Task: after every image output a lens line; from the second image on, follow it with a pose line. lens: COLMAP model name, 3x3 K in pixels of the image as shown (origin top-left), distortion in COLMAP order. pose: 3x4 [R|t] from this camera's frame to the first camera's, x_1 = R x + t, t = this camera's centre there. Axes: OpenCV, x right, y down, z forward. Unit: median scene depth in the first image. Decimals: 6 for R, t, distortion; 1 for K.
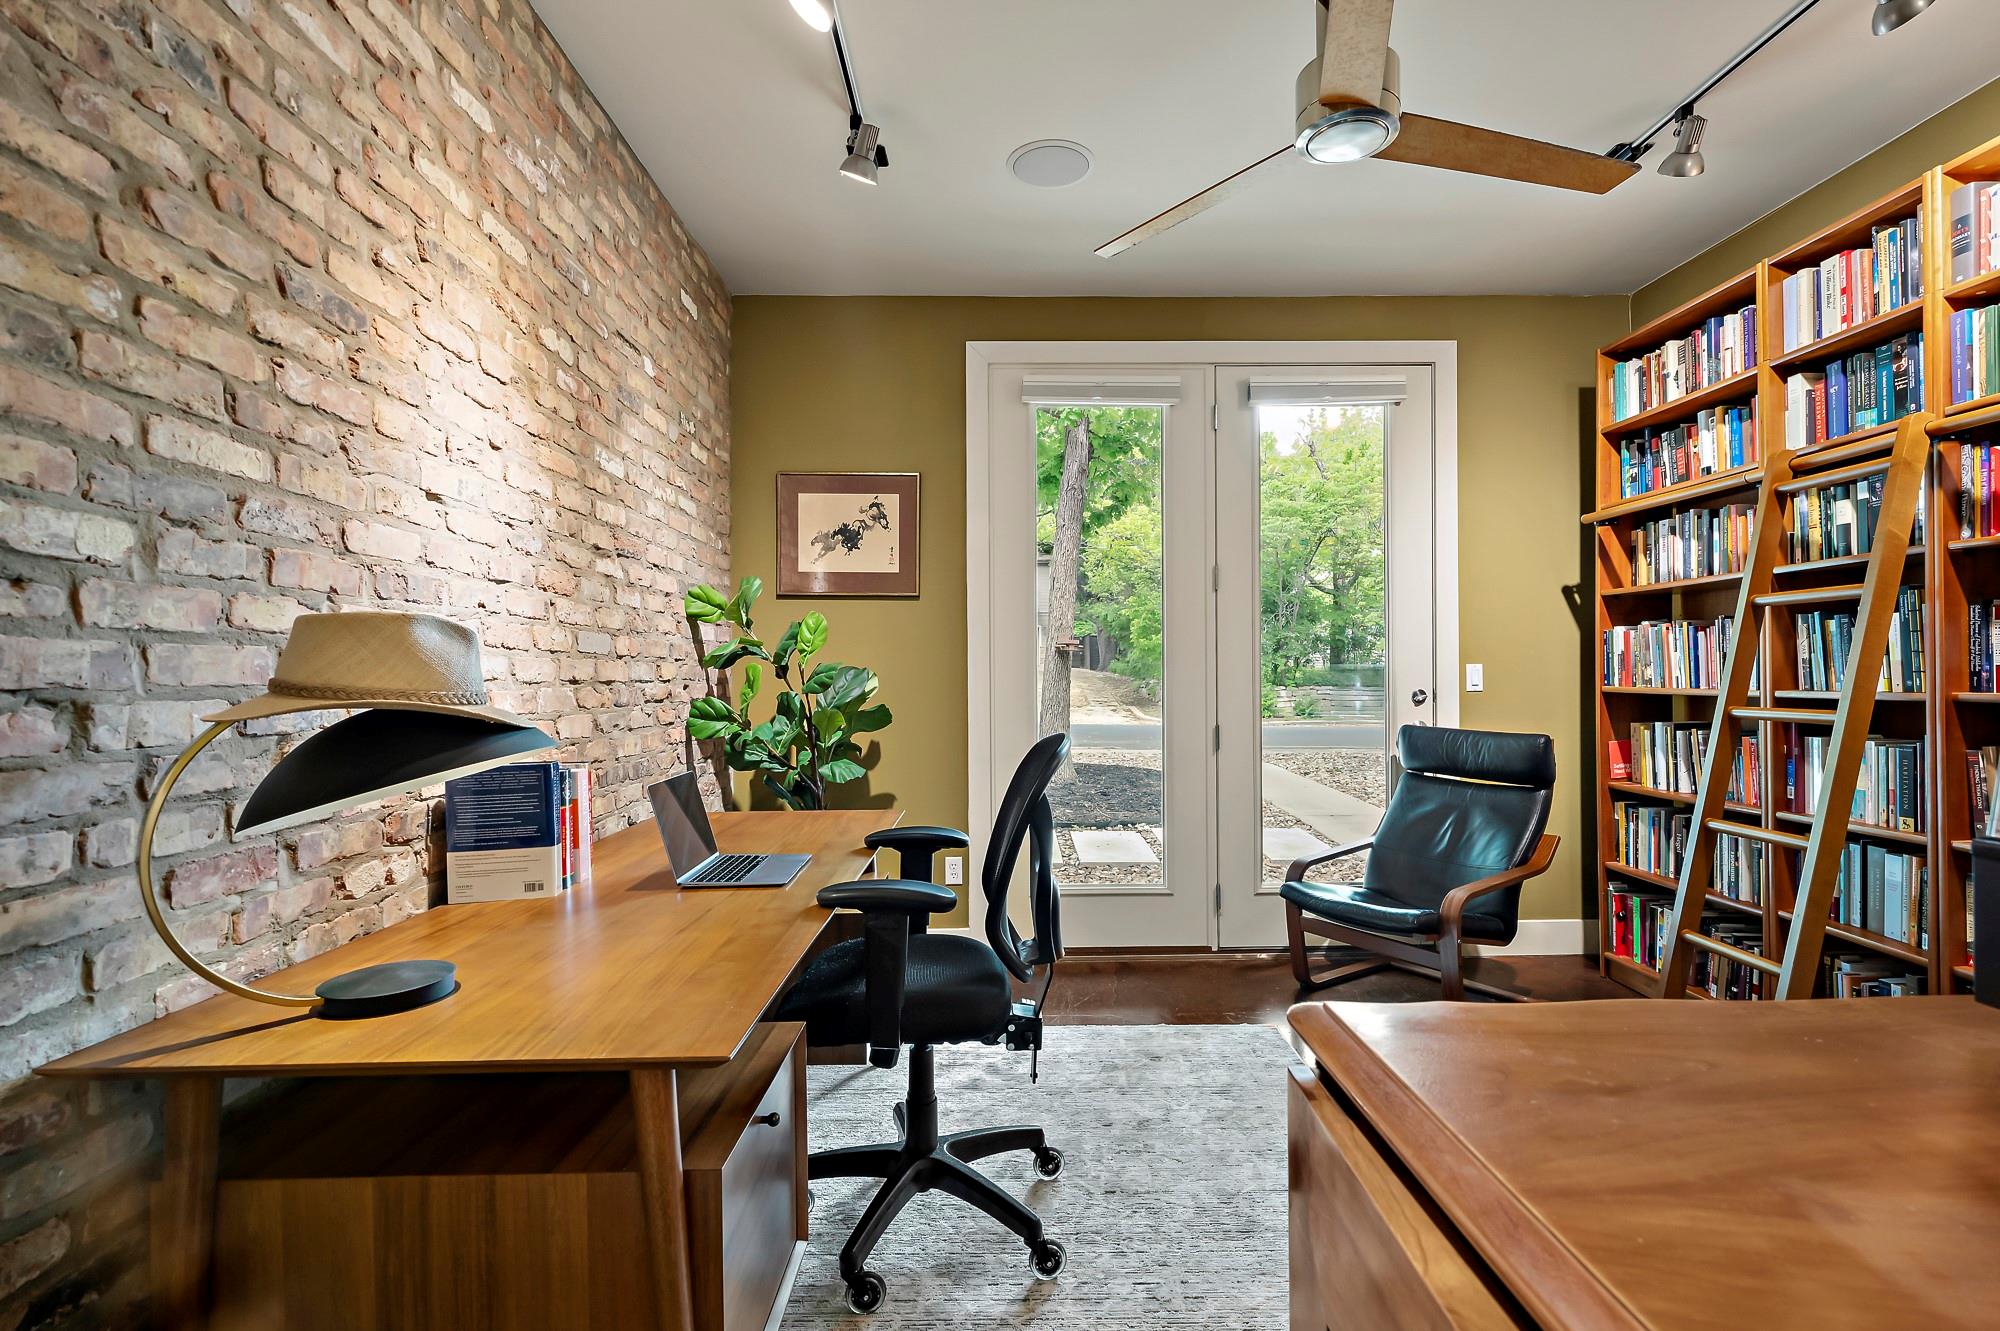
lens RADIAL K [[908.7, 0, 1000.0], [0, 908.7, 665.5], [0, 0, 1]] dist [-0.000801, -0.000770]
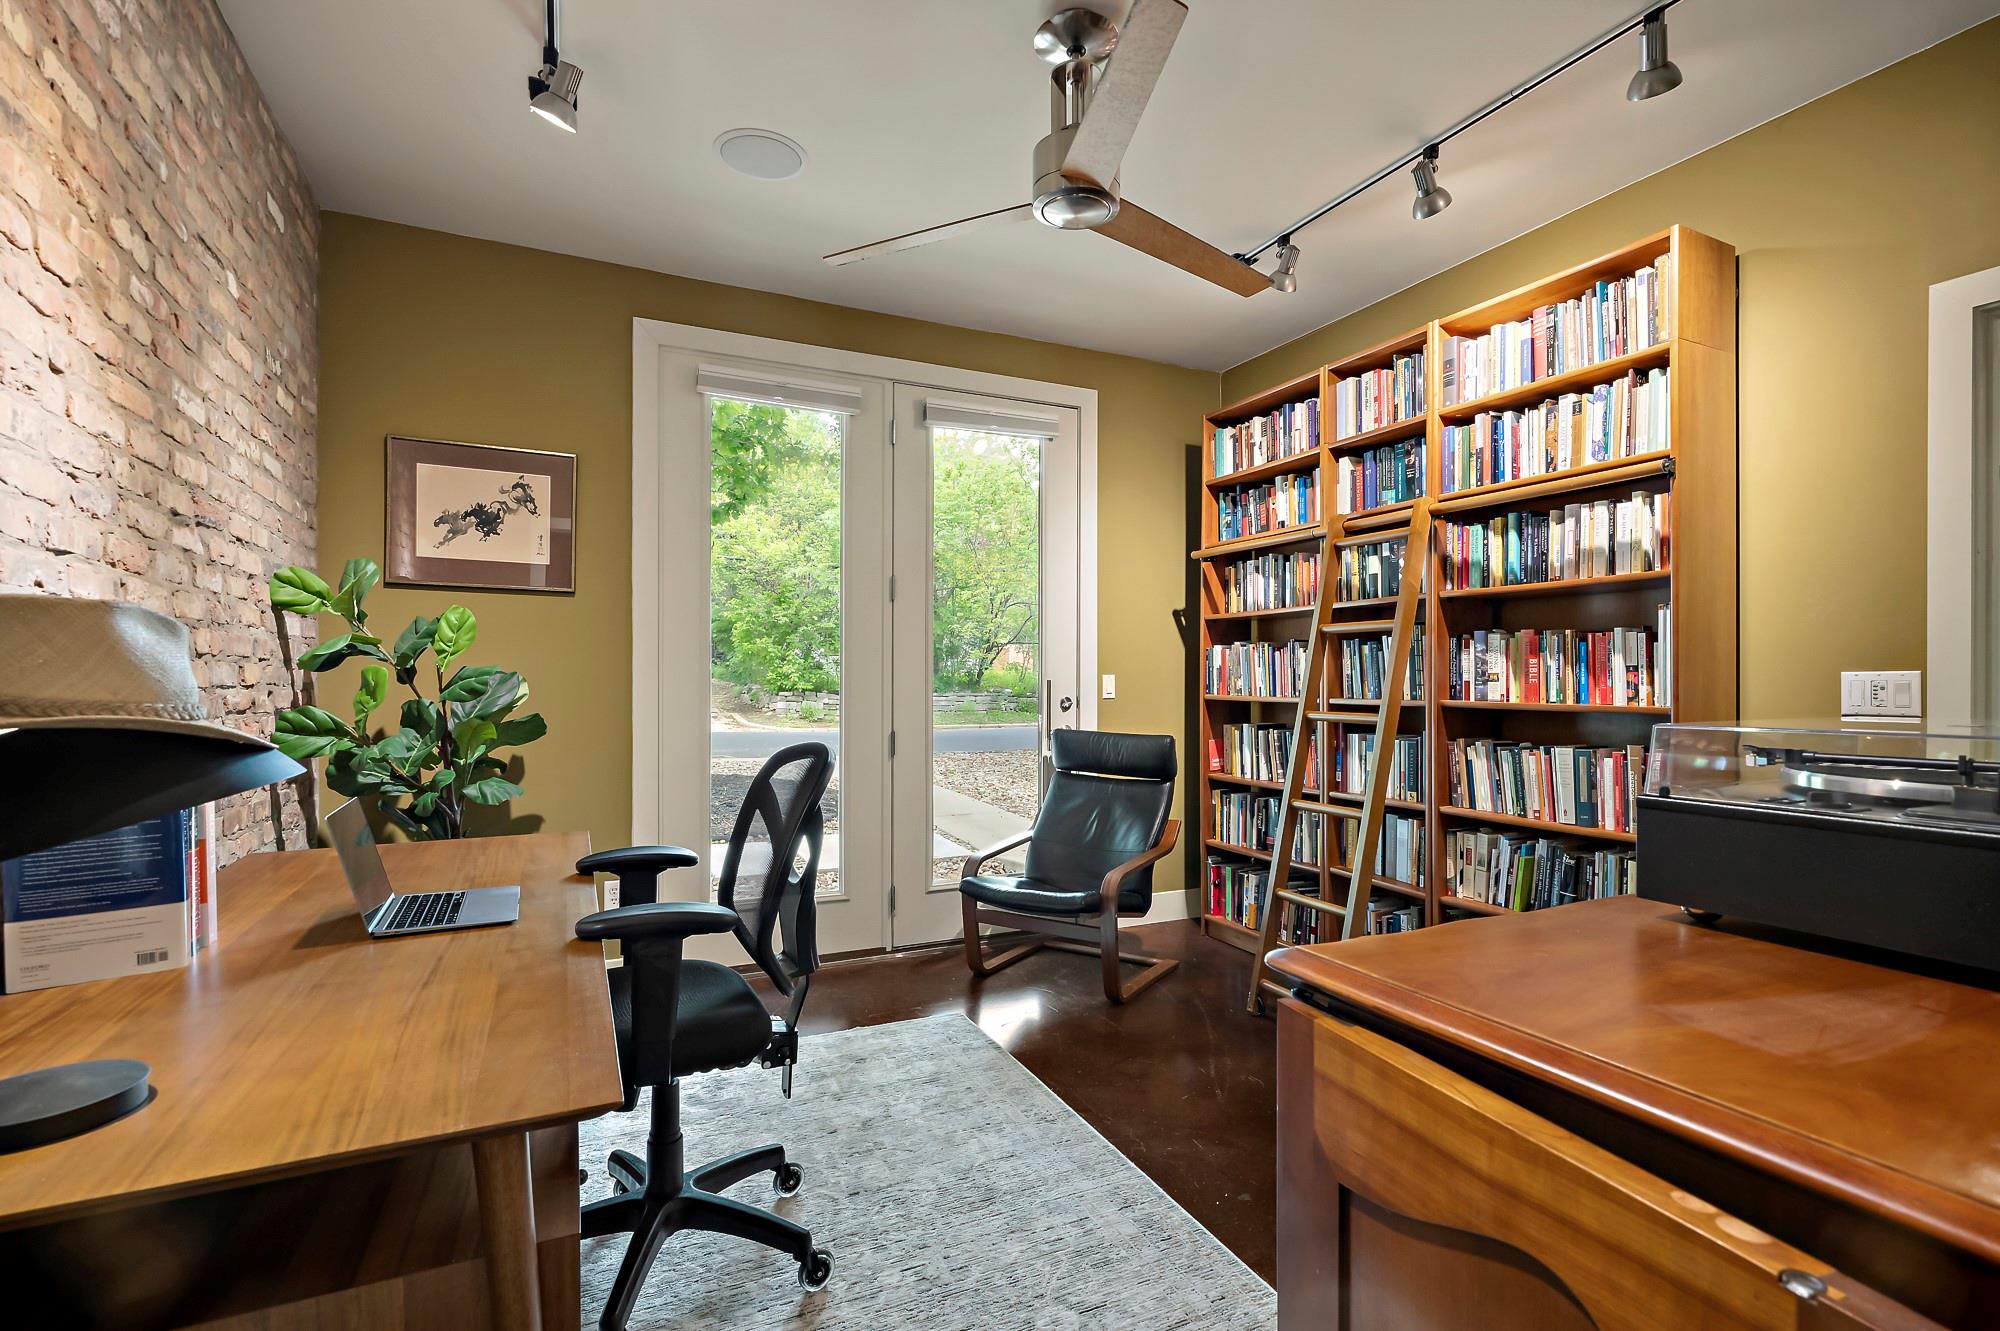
lens RADIAL K [[924.9, 0, 1000.0], [0, 924.9, 671.1], [0, 0, 1]] dist [0.000848, -0.001227]
pose [[0.907559, 0.012244, 0.419747, -0.119920], [-0.012320, 0.999921, -0.002531, -0.002259], [-0.419744, -0.002874, 0.907638, -0.002863]]
